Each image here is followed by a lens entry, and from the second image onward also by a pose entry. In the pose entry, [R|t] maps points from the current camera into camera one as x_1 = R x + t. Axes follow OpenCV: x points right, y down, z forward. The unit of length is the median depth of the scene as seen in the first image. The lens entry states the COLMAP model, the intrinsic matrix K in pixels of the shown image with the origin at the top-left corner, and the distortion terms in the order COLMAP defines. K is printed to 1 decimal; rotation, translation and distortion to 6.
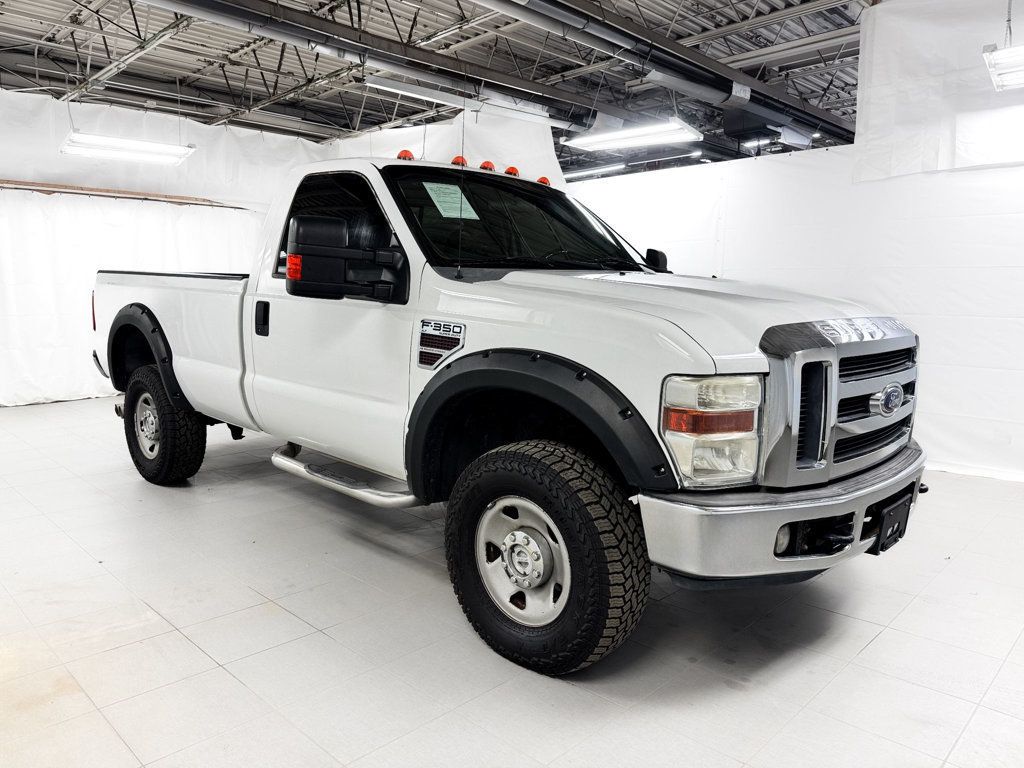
lens RADIAL K [[715.9, 0, 512.0], [0, 715.9, 384.0], [0, 0, 1]] dist [0.008226, -0.001187]
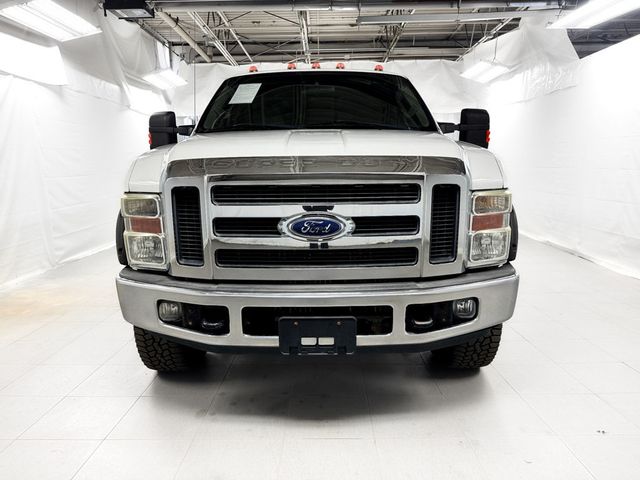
lens RADIAL K [[447.4, 0, 320.0], [0, 447.4, 240.0], [0, 0, 1]] dist [0.008226, -0.001187]
pose [[0.698226, 0.105027, -0.708131, 0.643739], [-0.076202, 0.994463, 0.072359, -0.006384], [0.711810, 0.003439, 0.702364, 0.318340]]
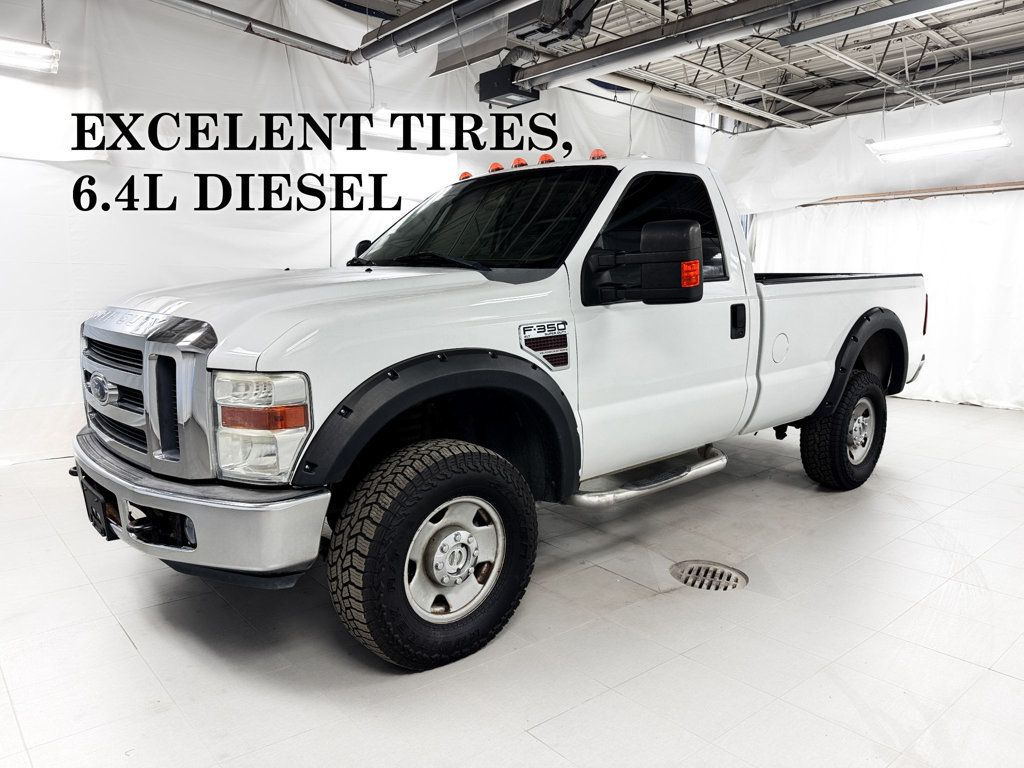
lens RADIAL K [[715.9, 0, 512.0], [0, 715.9, 384.0], [0, 0, 1]] dist [0.008226, -0.001187]
pose [[-0.066984, 0.134171, -0.988692, 0.937303], [-0.141206, 0.979669, 0.142514, -0.133761], [0.987711, 0.149156, -0.046677, 1.016733]]
